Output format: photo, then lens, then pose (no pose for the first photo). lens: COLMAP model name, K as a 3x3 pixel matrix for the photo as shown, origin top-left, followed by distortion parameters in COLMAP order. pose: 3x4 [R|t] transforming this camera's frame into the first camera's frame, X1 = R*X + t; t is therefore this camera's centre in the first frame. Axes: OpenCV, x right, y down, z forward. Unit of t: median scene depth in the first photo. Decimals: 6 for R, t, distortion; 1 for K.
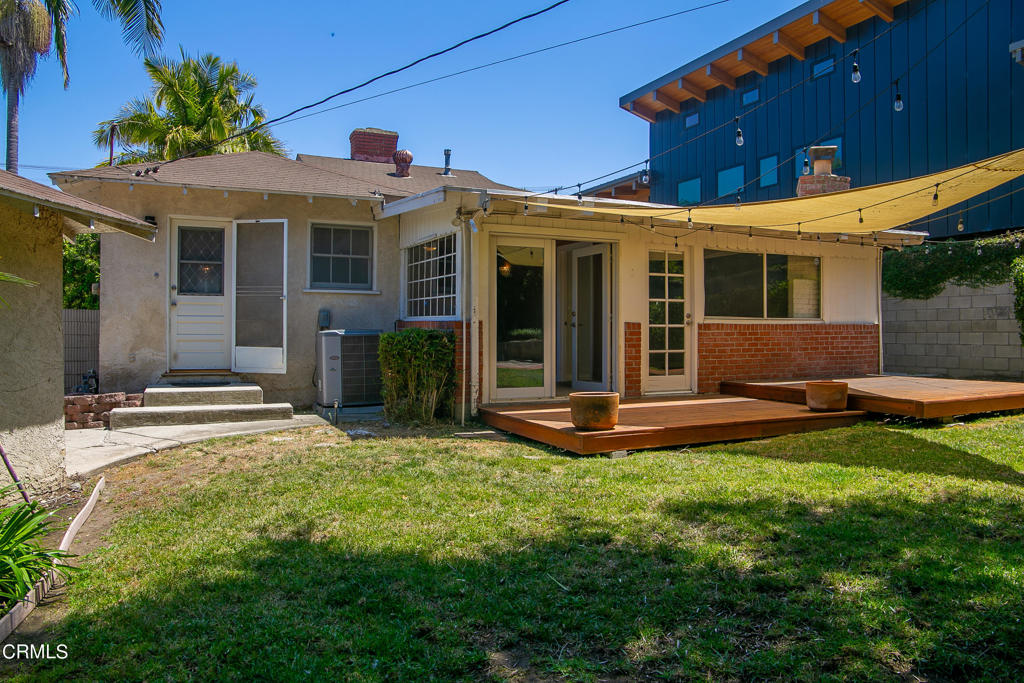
lens RADIAL K [[717.0, 0, 512.4], [0, 717.0, 338.1], [0, 0, 1]] dist [-0.093900, 0.009849]
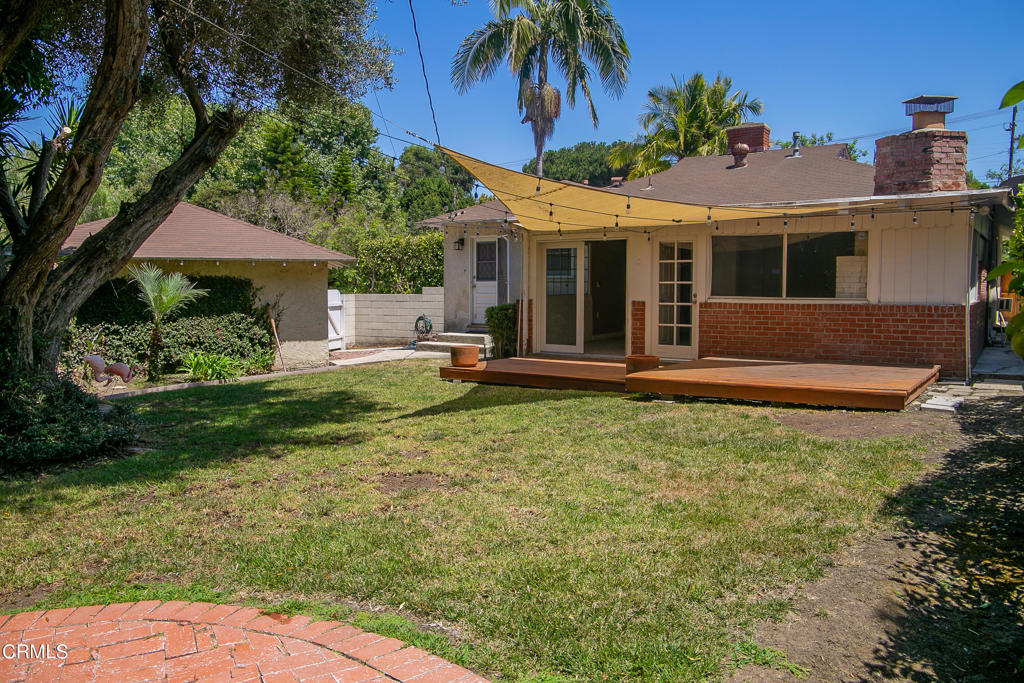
lens RADIAL K [[717.0, 0, 513.3], [0, 717.0, 342.1], [0, 0, 1]] dist [-0.093900, 0.009849]
pose [[0.506865, 0.063590, -0.859677, 1.098655], [-0.007595, 0.997566, 0.069311, -0.033900], [0.861992, -0.028602, 0.506114, 0.159963]]
